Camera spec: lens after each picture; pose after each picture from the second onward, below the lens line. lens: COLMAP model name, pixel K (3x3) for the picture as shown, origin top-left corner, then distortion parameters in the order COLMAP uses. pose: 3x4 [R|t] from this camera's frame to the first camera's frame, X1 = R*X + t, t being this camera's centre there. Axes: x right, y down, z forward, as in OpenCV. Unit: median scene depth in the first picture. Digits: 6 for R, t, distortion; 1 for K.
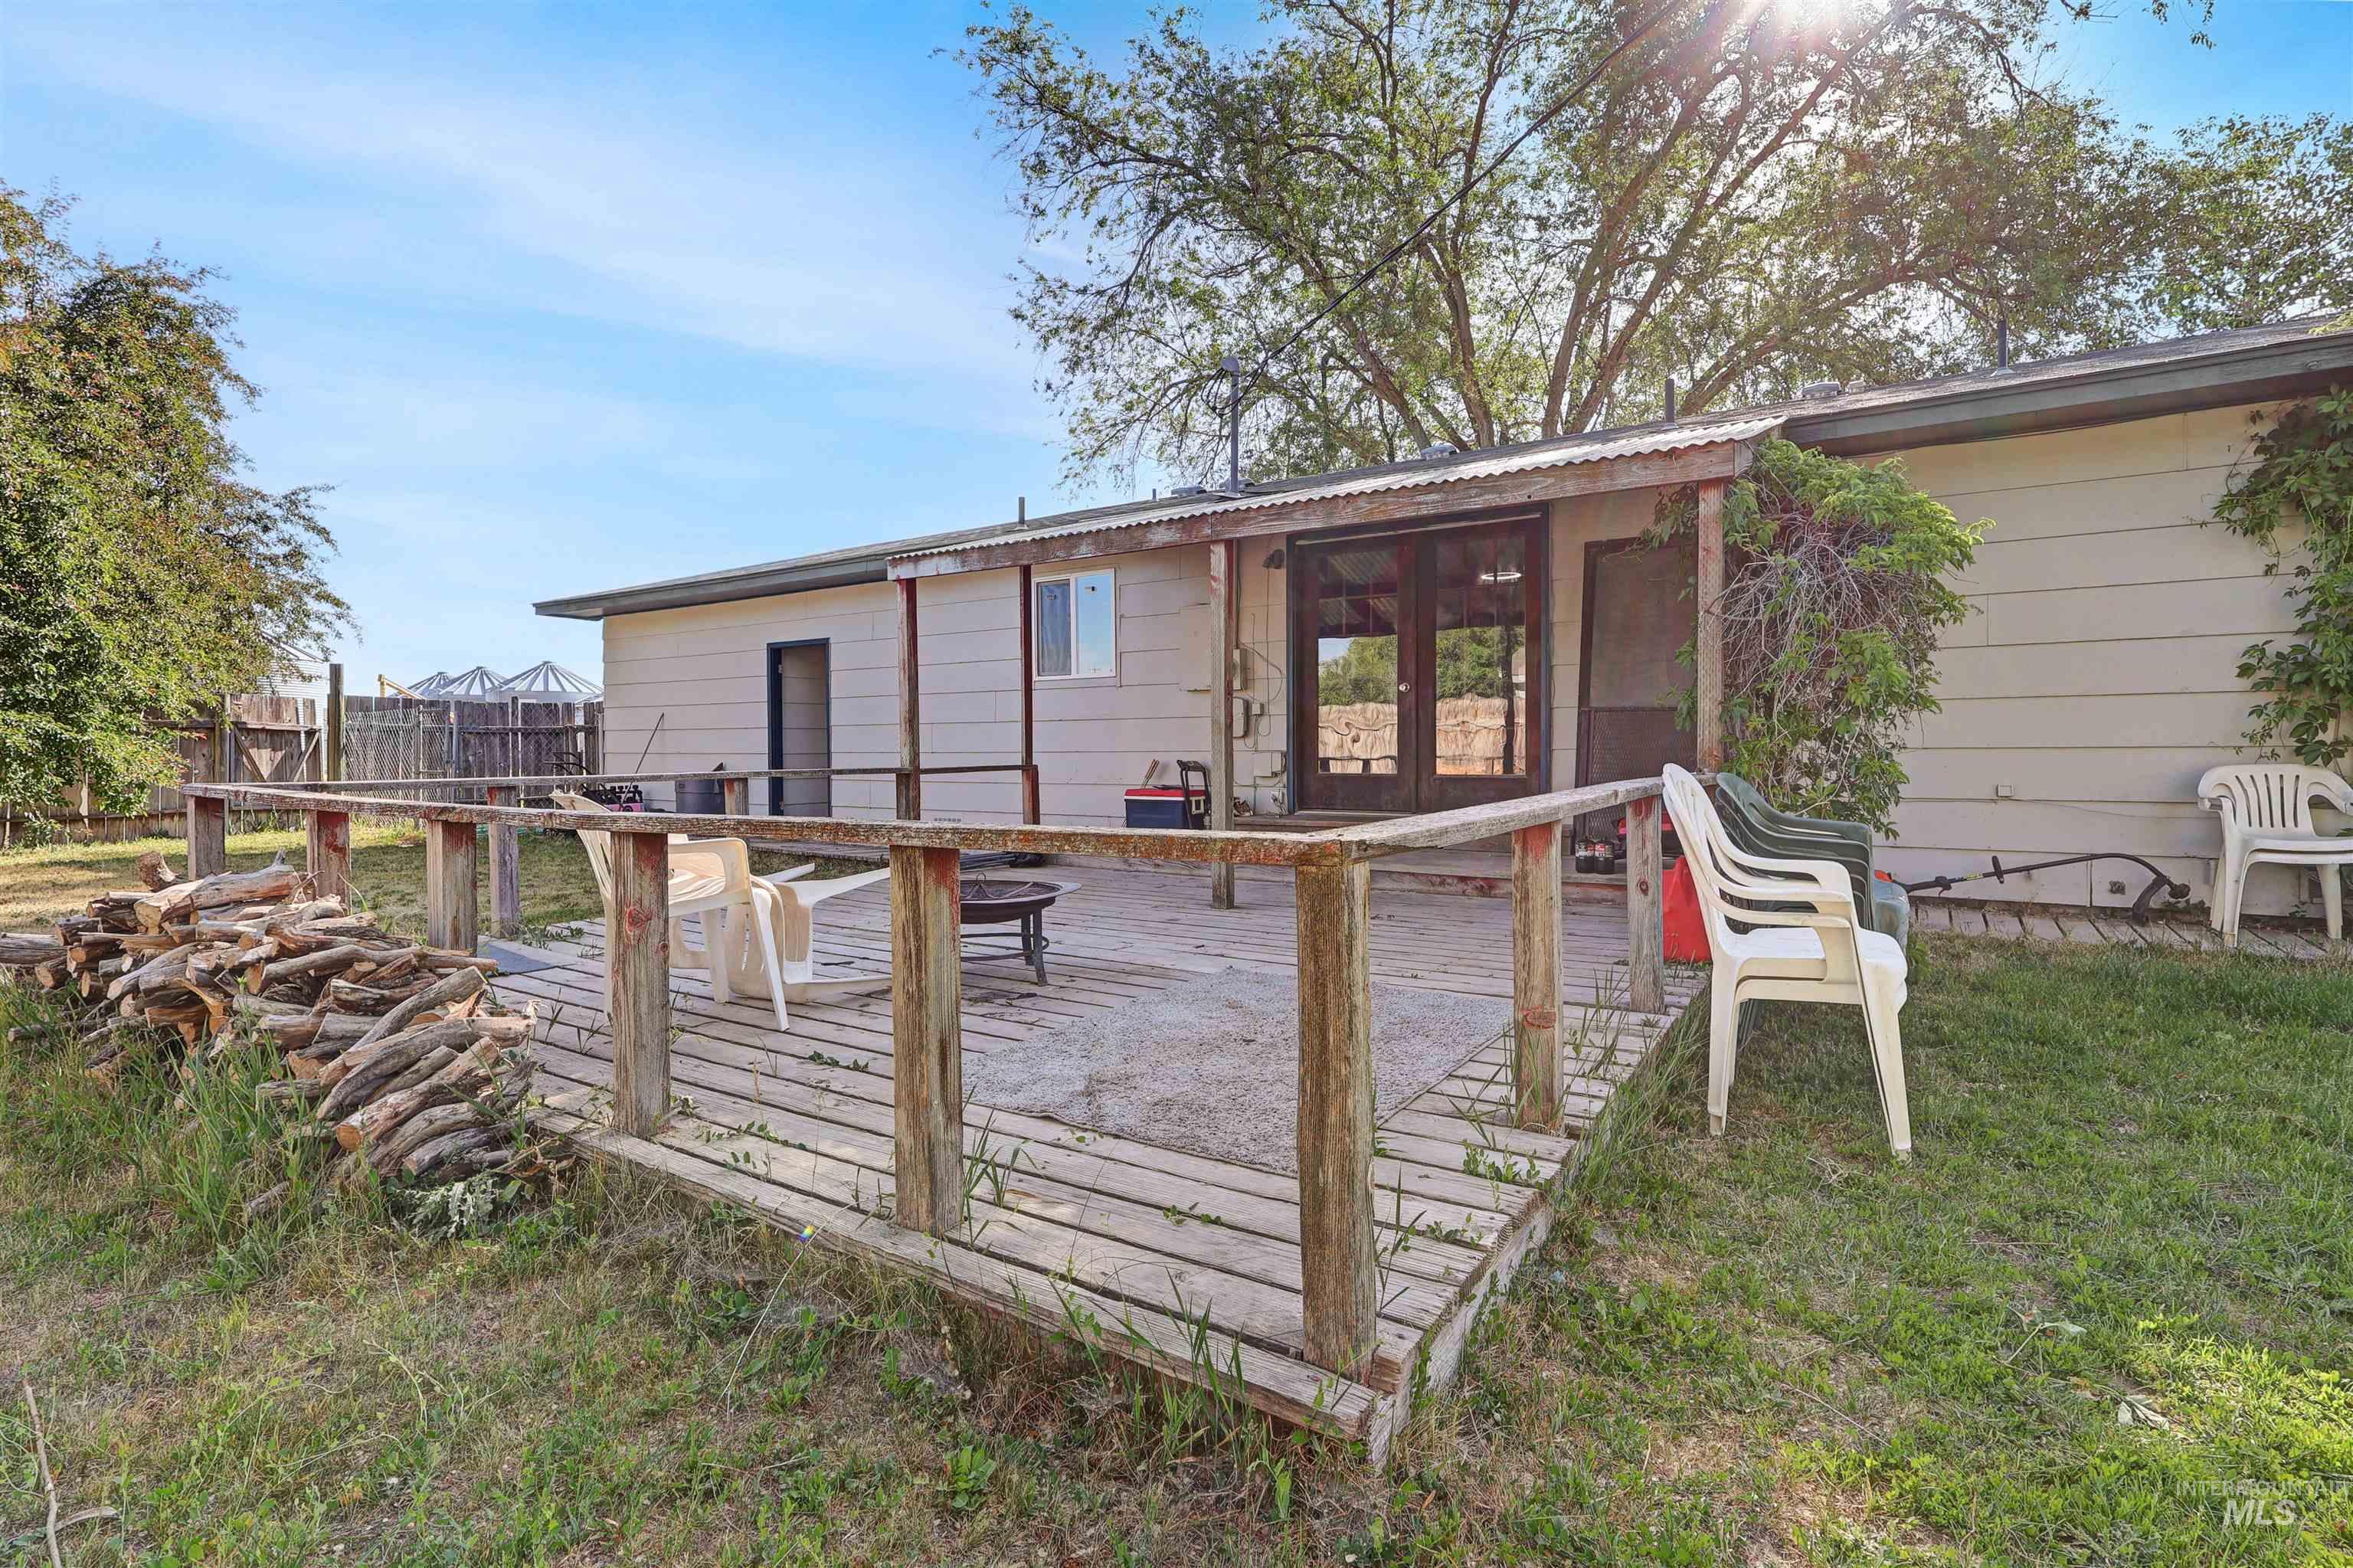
lens RADIAL K [[1110.3, 0, 1179.7], [0, 1110.3, 776.1], [0, 0, 1]] dist [-0.006435, 0.001022]
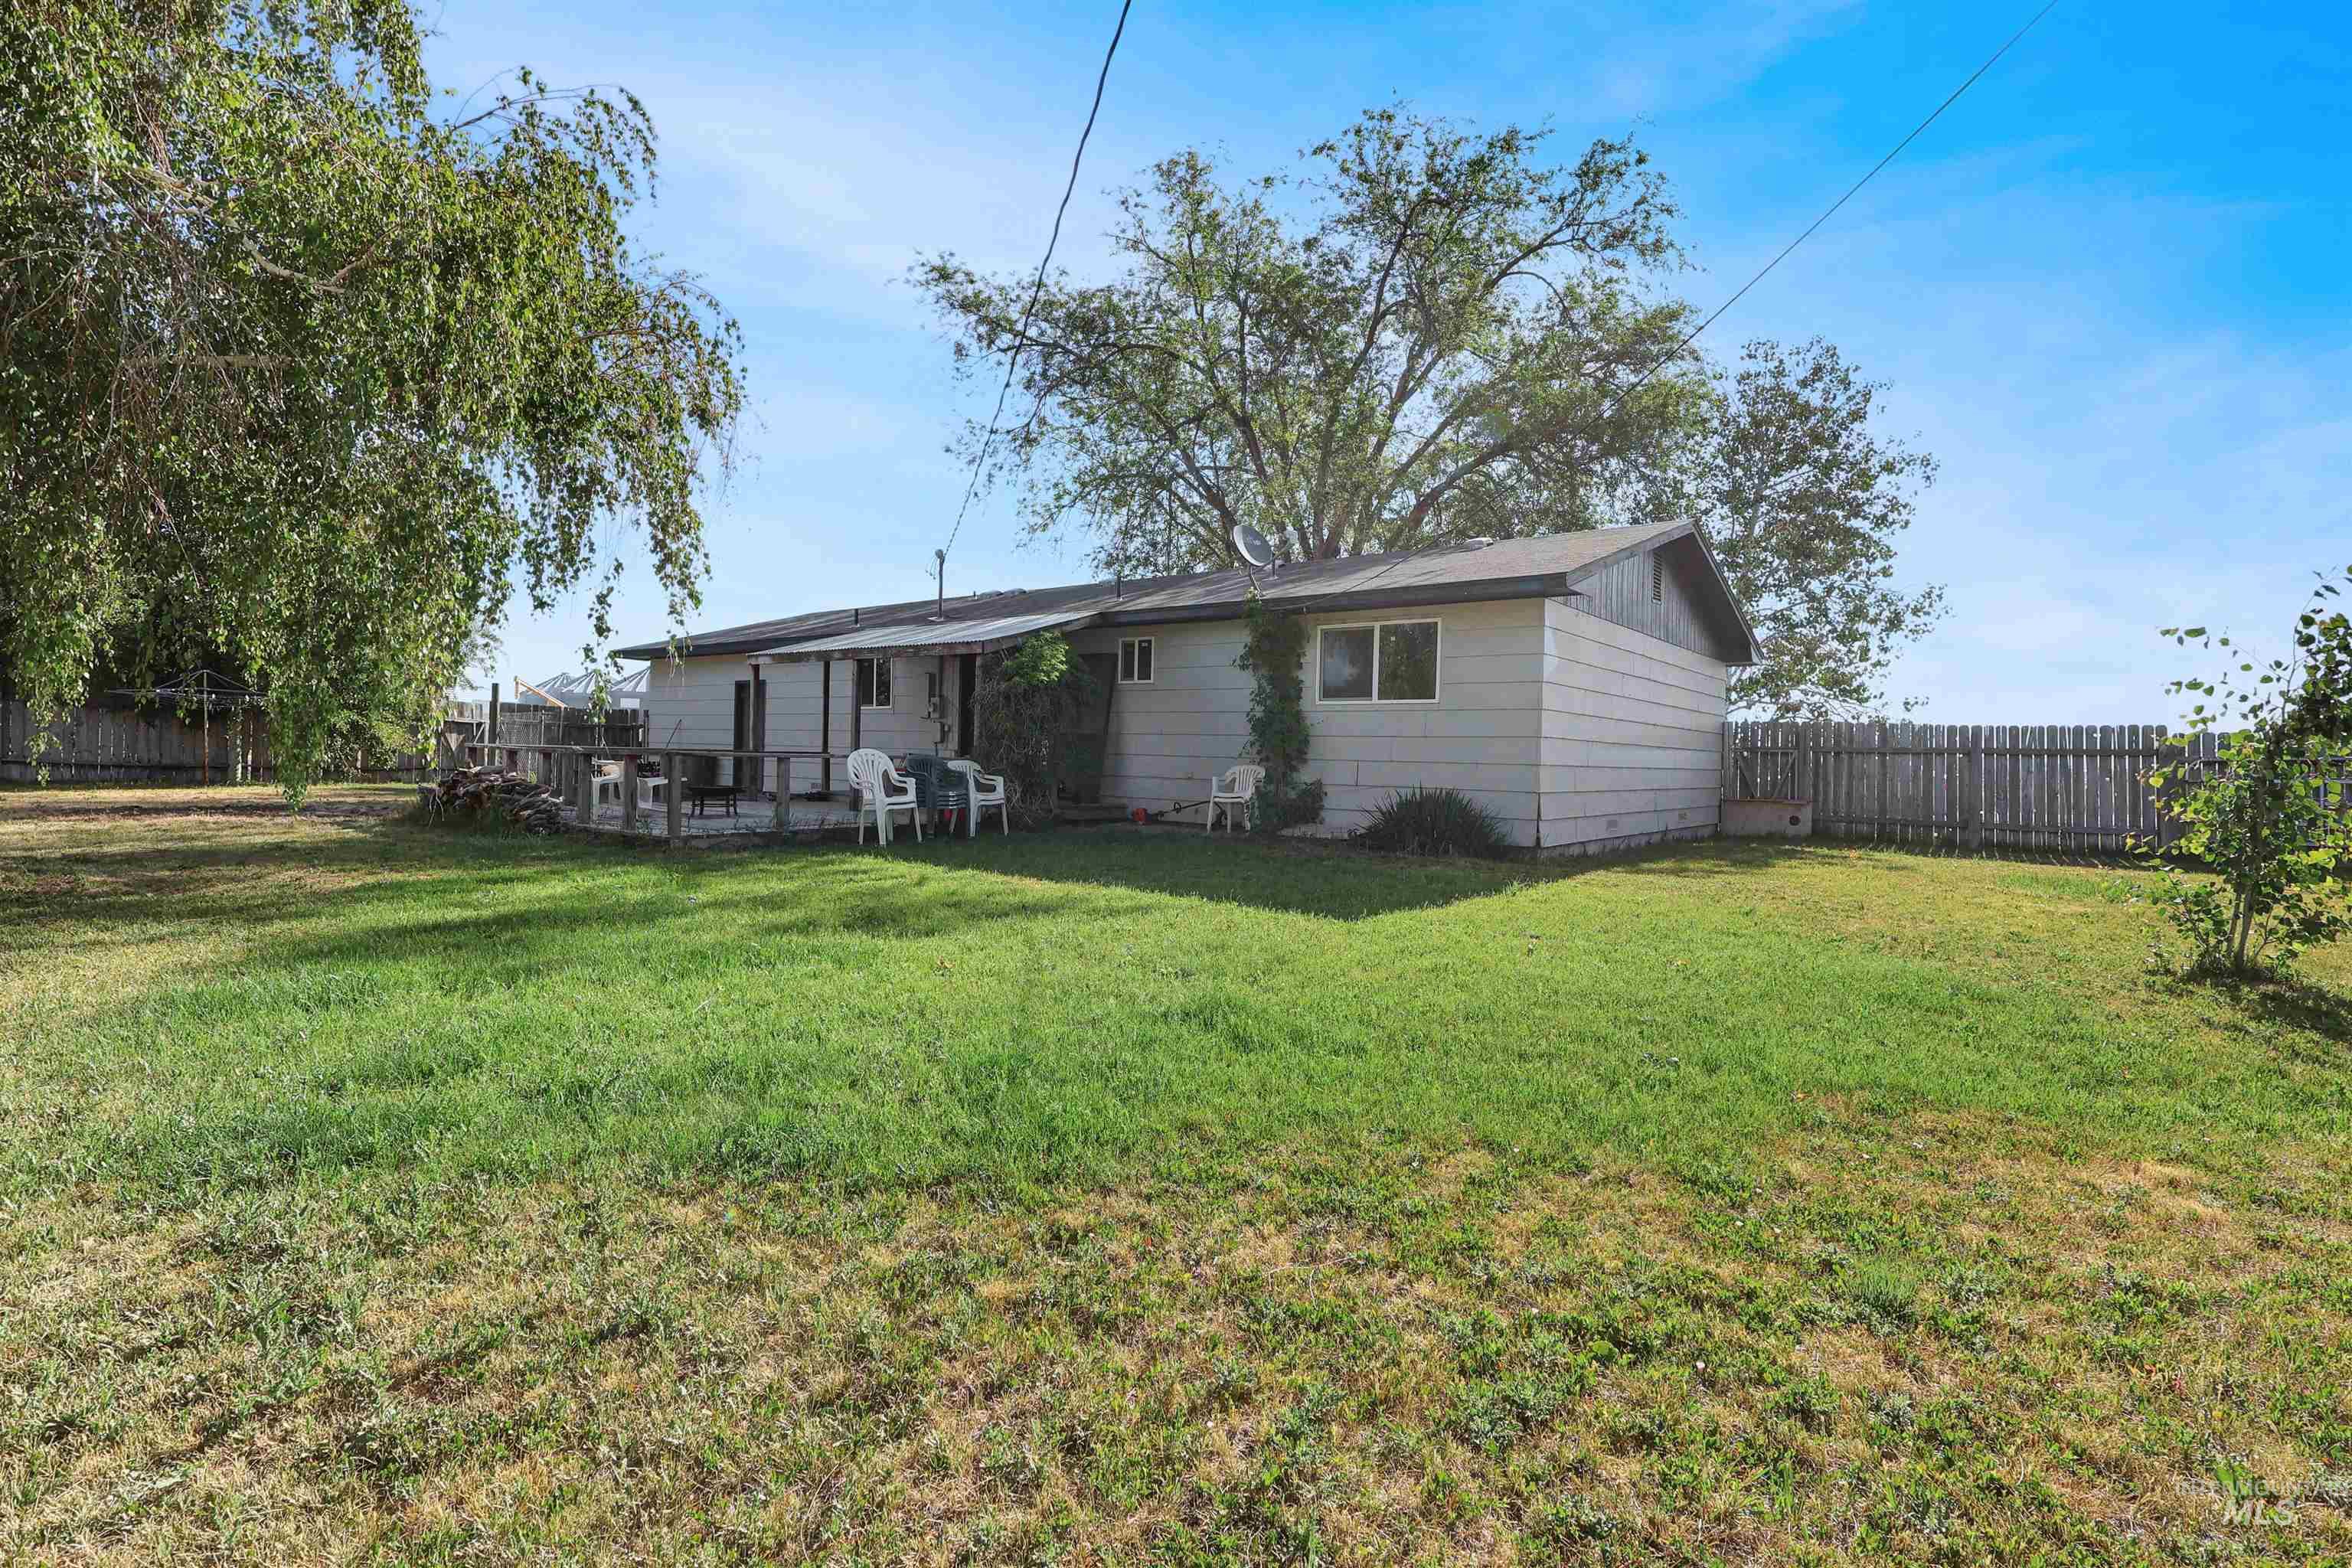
lens RADIAL K [[1109.8, 0, 1172.9], [0, 1109.8, 778.4], [0, 0, 1]] dist [-0.006435, 0.001022]
pose [[0.995785, 0.035328, -0.084643, 0.380265], [-0.036117, 0.999317, -0.007808, 0.016692], [0.084309, 0.010832, 0.996381, -0.546796]]
